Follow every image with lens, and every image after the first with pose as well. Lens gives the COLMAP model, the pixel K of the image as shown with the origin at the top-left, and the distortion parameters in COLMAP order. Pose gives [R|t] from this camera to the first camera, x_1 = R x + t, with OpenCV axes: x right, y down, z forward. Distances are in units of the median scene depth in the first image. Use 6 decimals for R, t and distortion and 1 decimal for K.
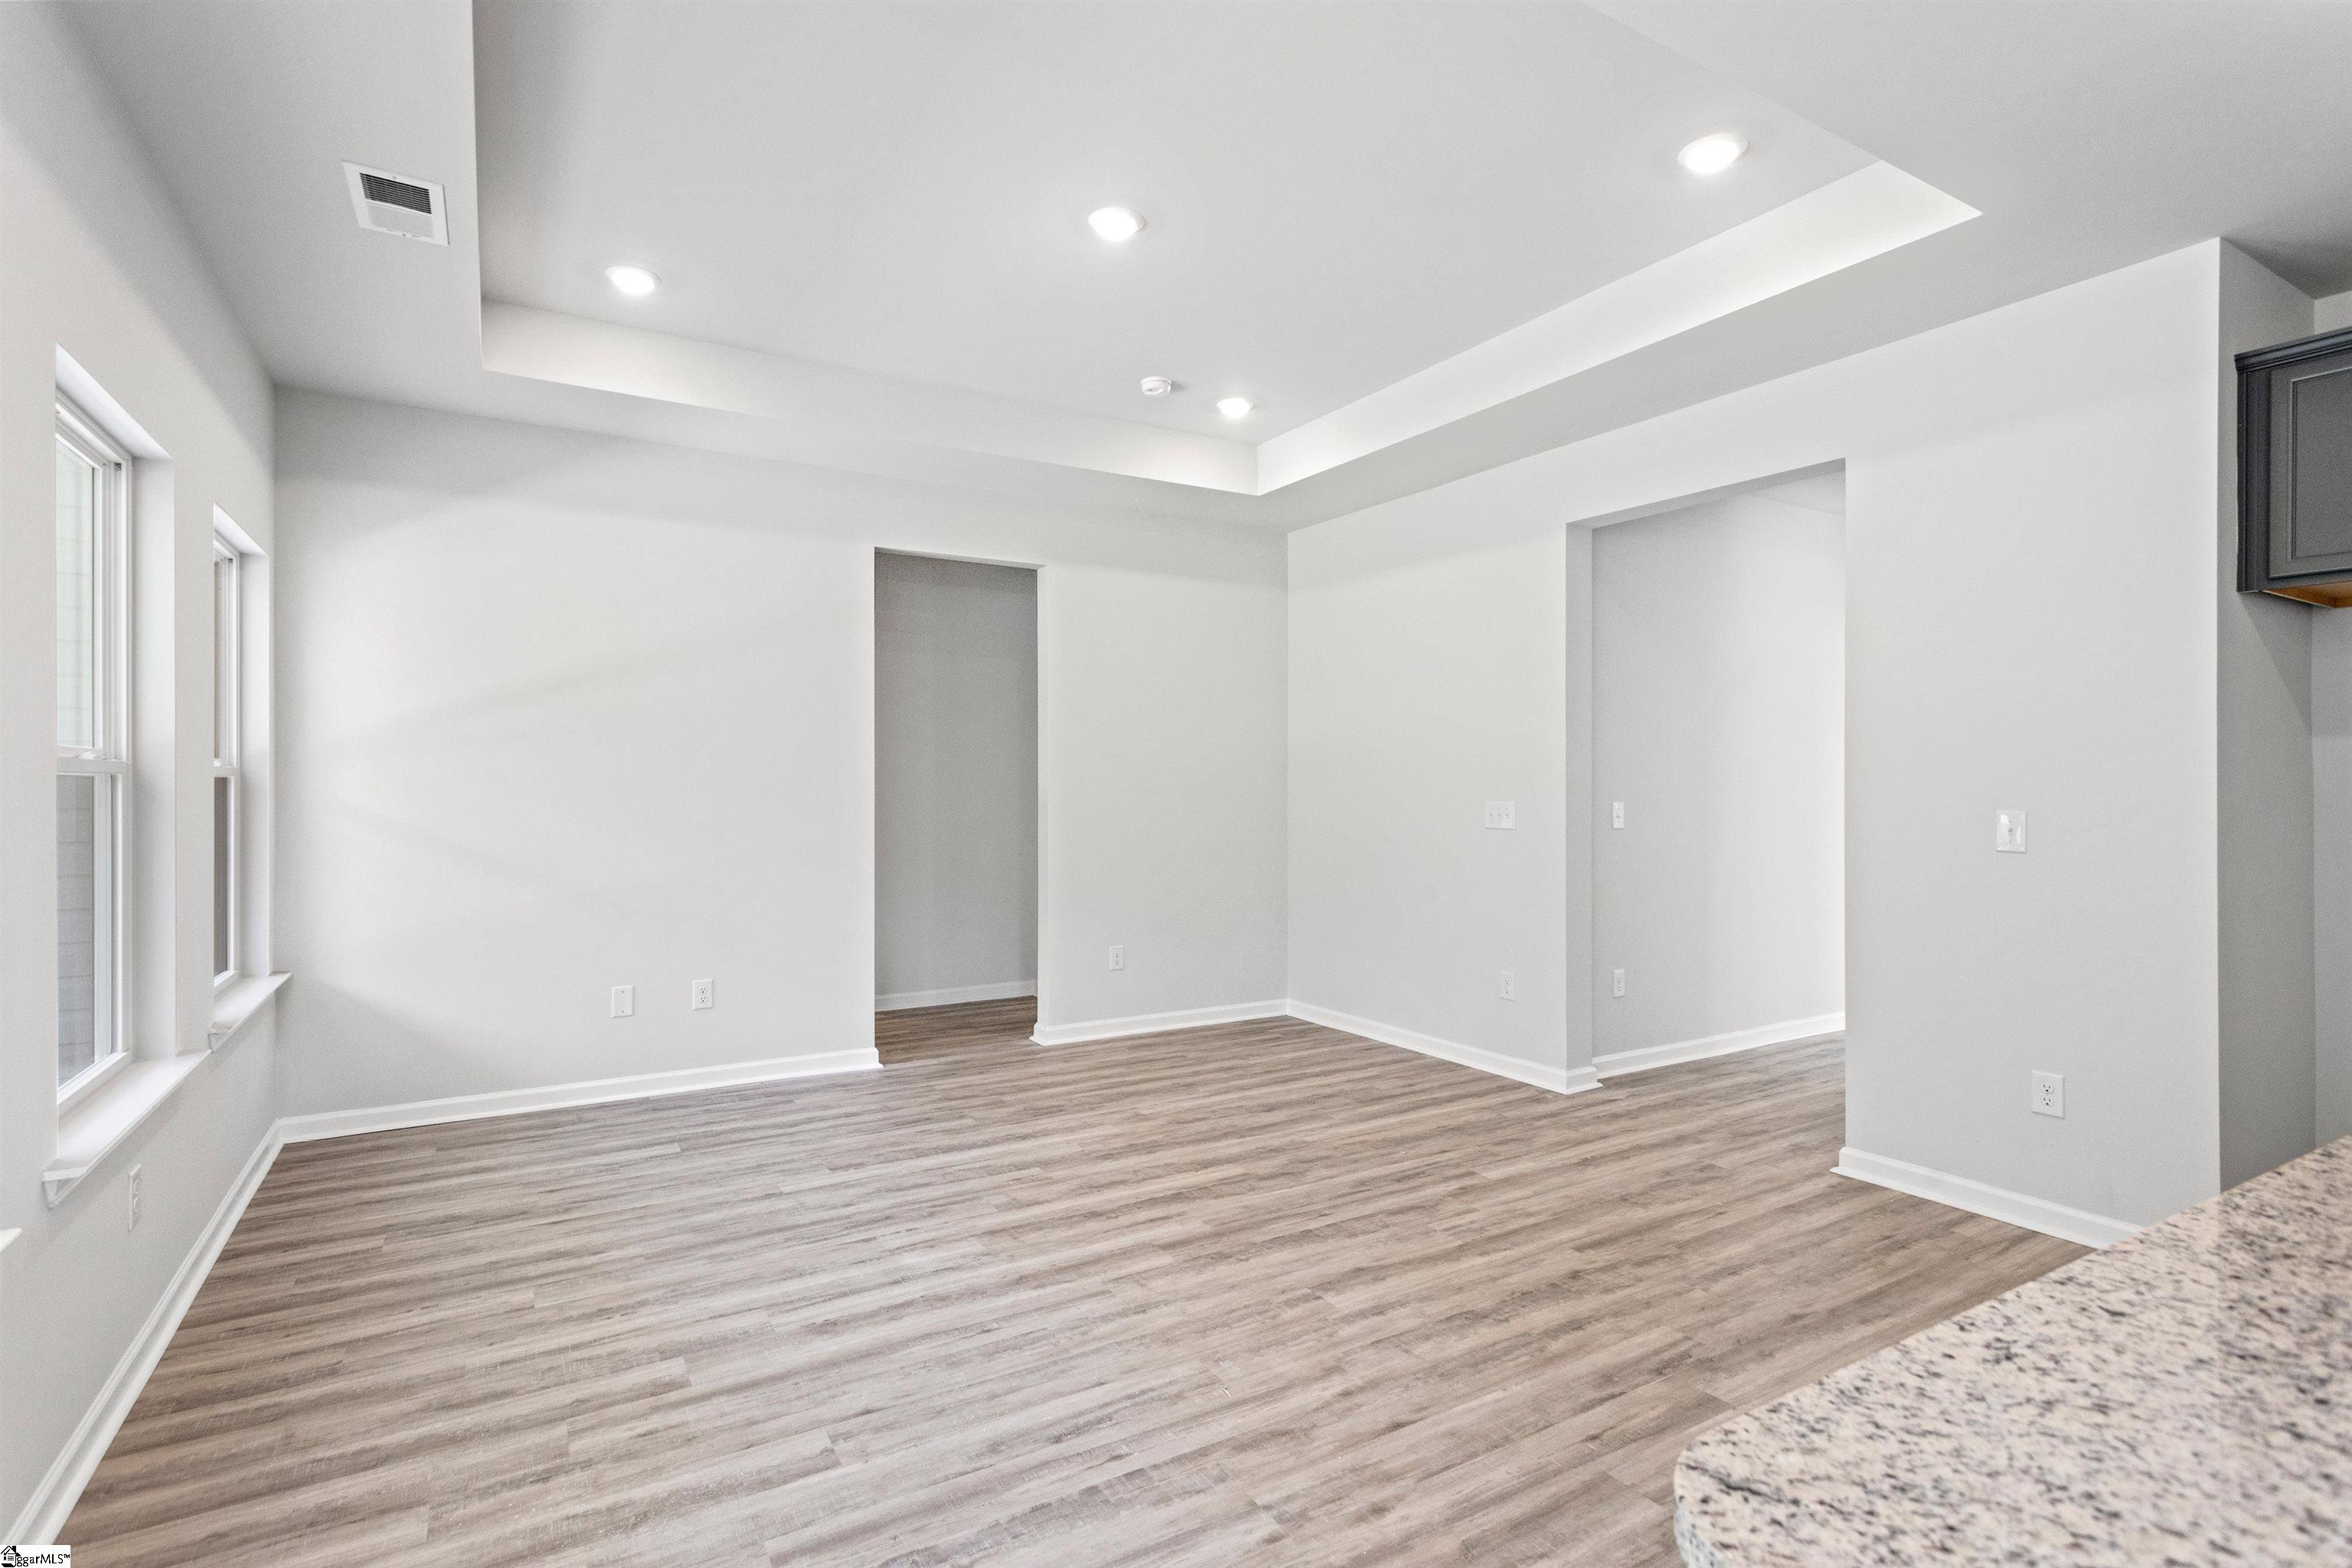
lens RADIAL K [[1122.5, 0, 1161.6], [0, 1122.5, 783.3], [0, 0, 1]] dist [0.006748, 0.000460]
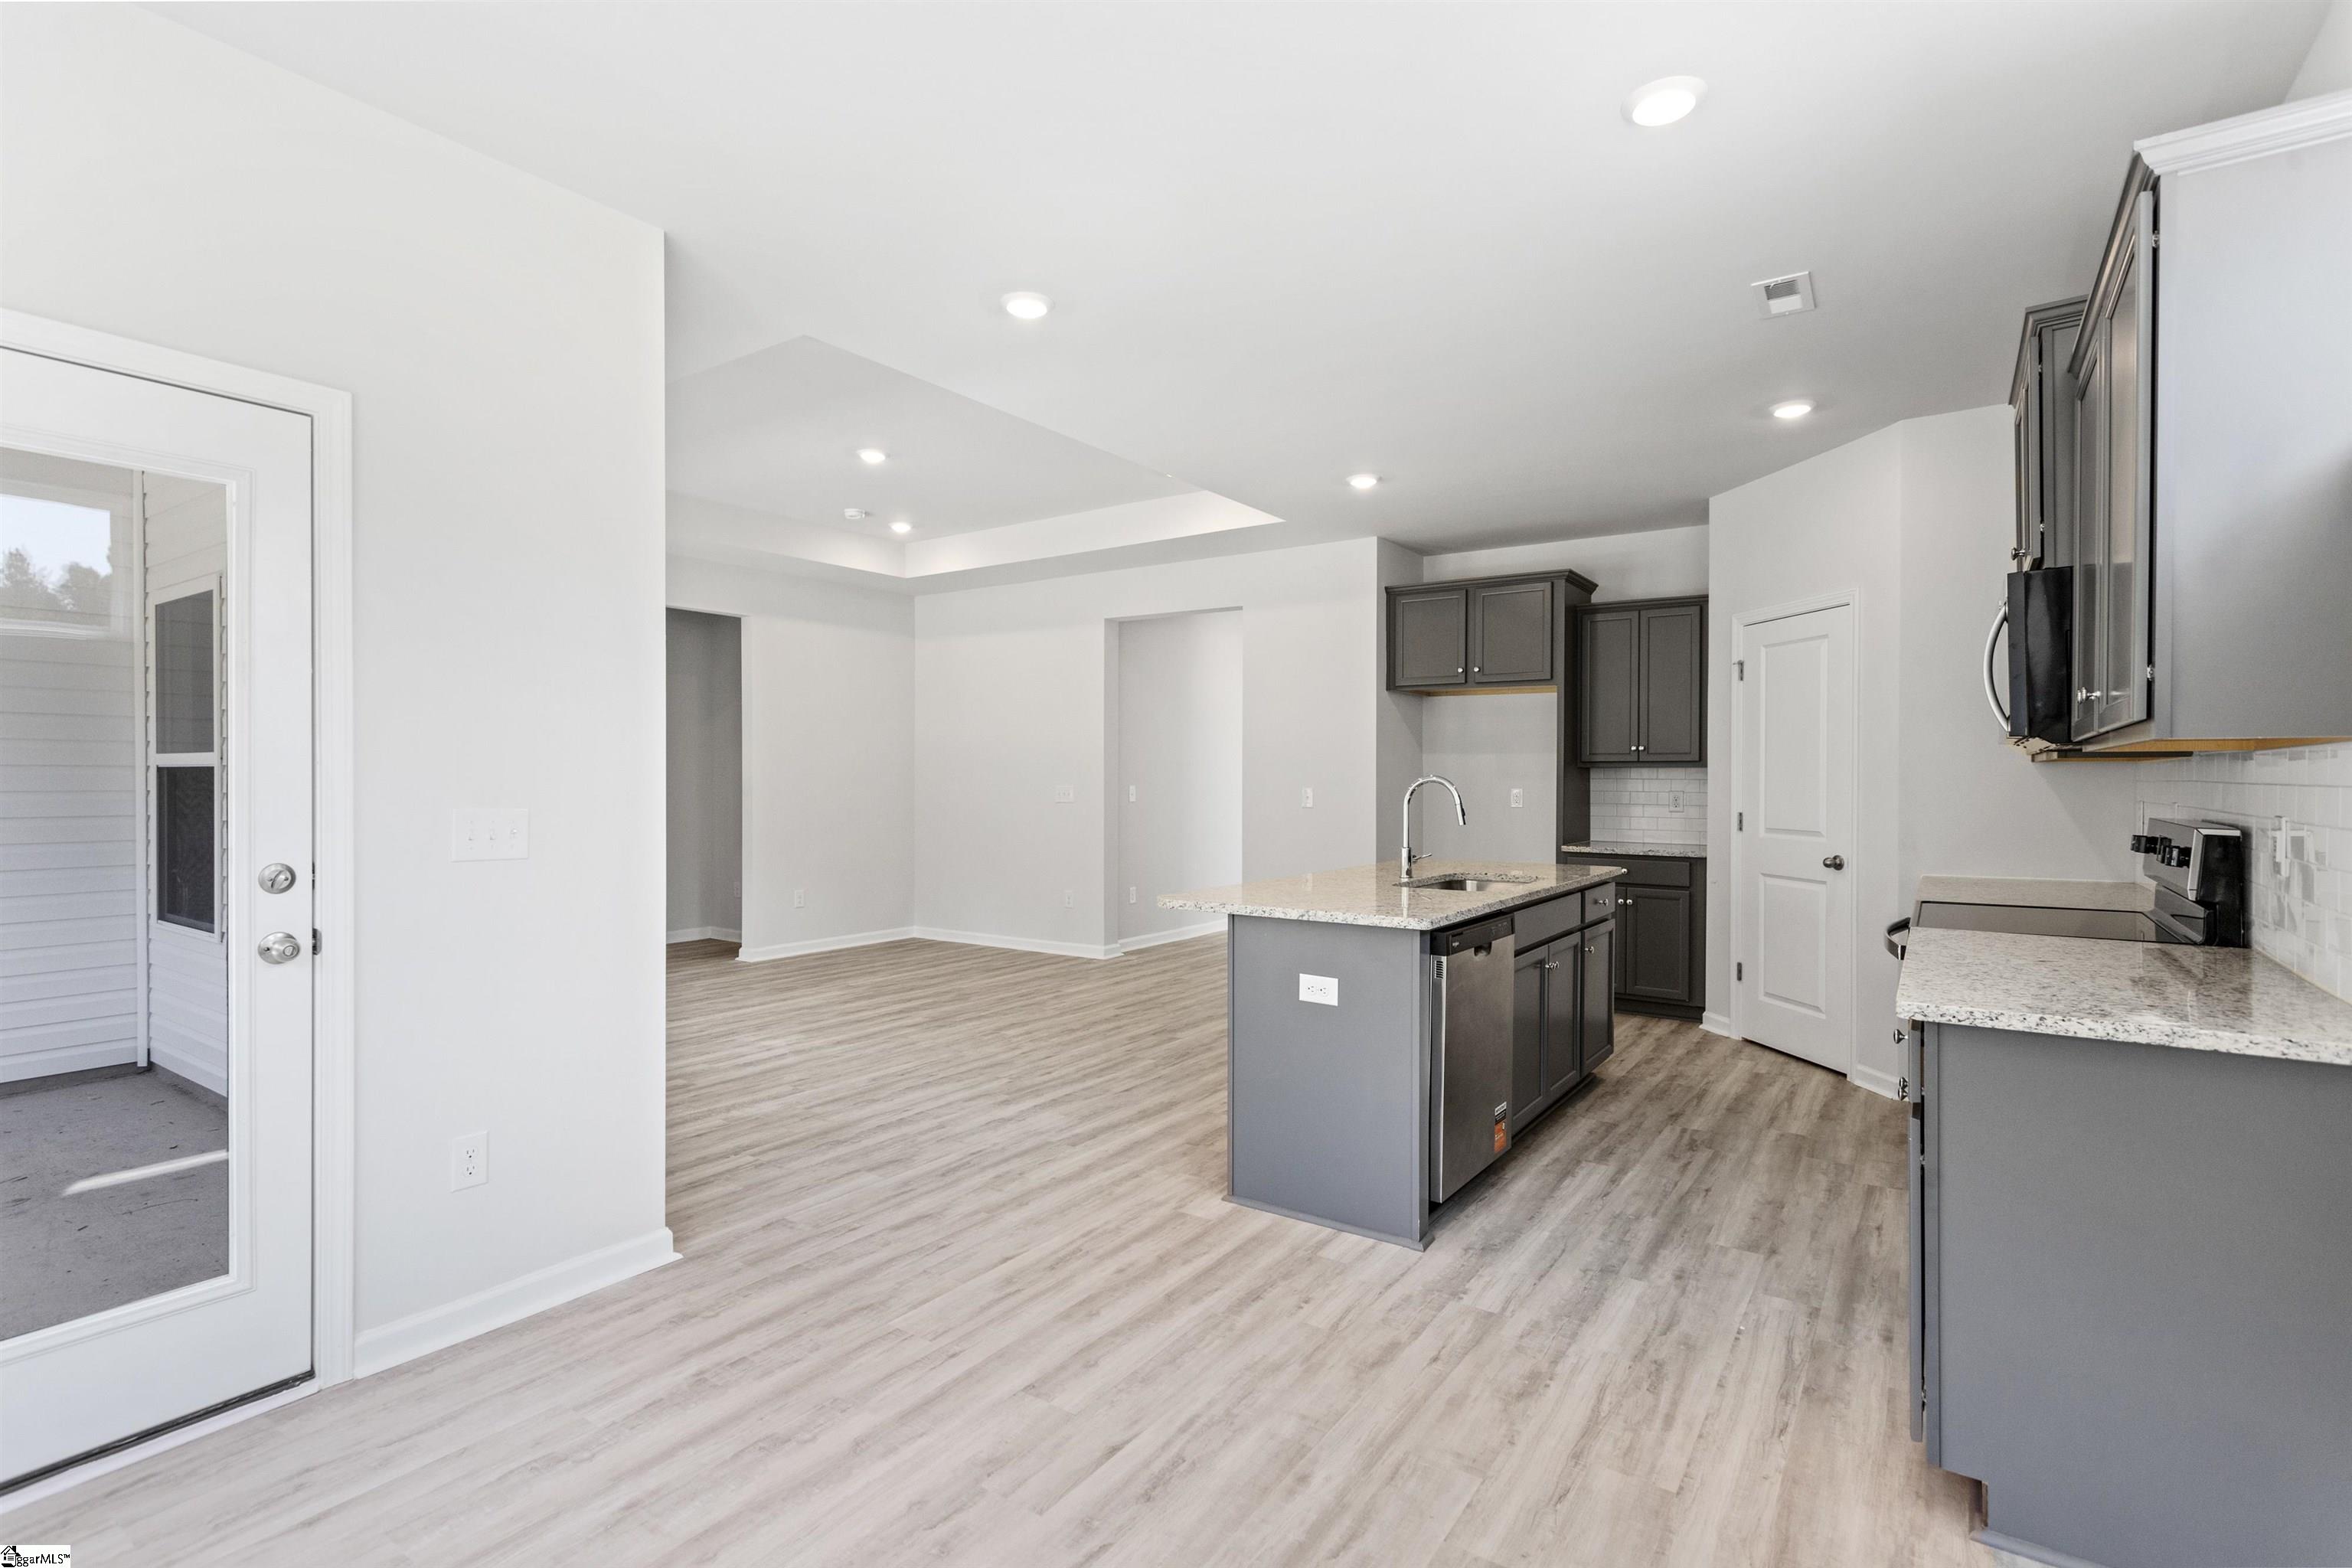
lens RADIAL K [[1122.5, 0, 1163.8], [0, 1122.5, 787.4], [0, 0, 1]] dist [0.006748, 0.000460]
pose [[0.911114, -0.002112, 0.412149, -0.375919], [-0.002899, 0.999929, 0.011534, -0.000683], [-0.412144, -0.011704, 0.911043, -0.847635]]
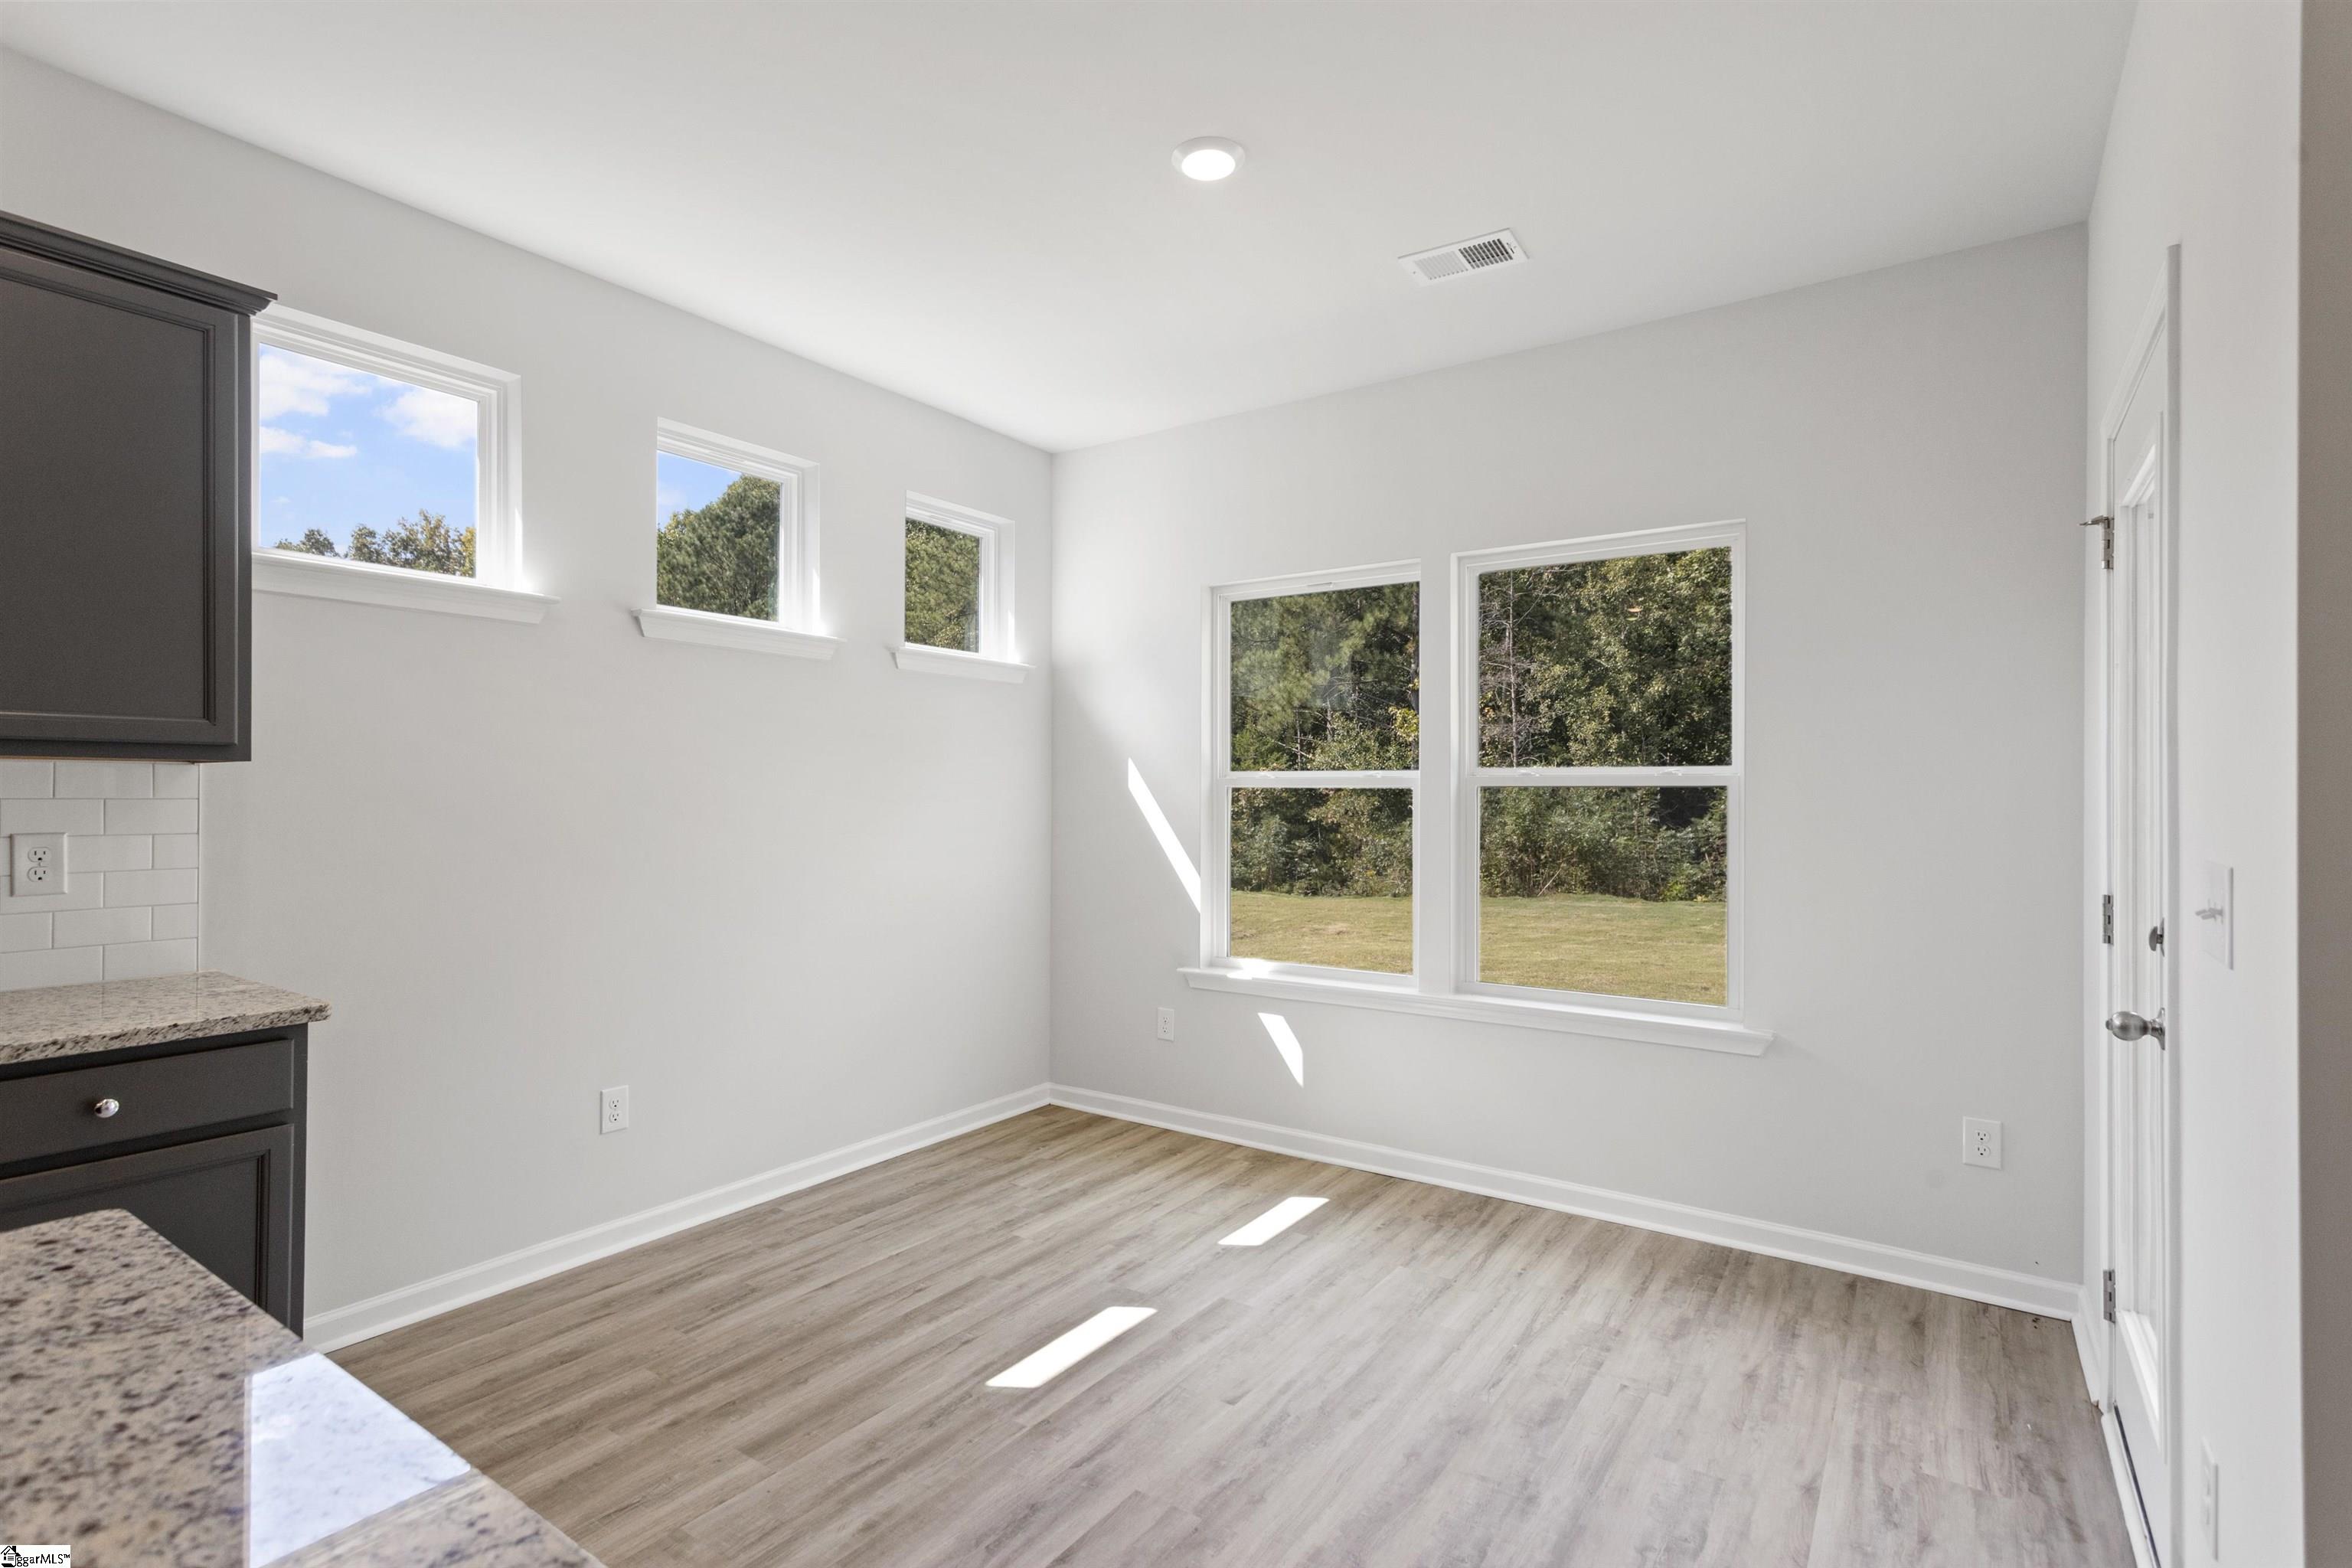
lens RADIAL K [[1122.5, 0, 1160.3], [0, 1122.5, 787.0], [0, 0, 1]] dist [0.006748, 0.000460]
pose [[-0.911770, -0.006404, -0.410651, 0.084921], [-0.002738, 0.999951, -0.009514, 0.001615], [0.410691, -0.007550, -0.911743, 0.369575]]
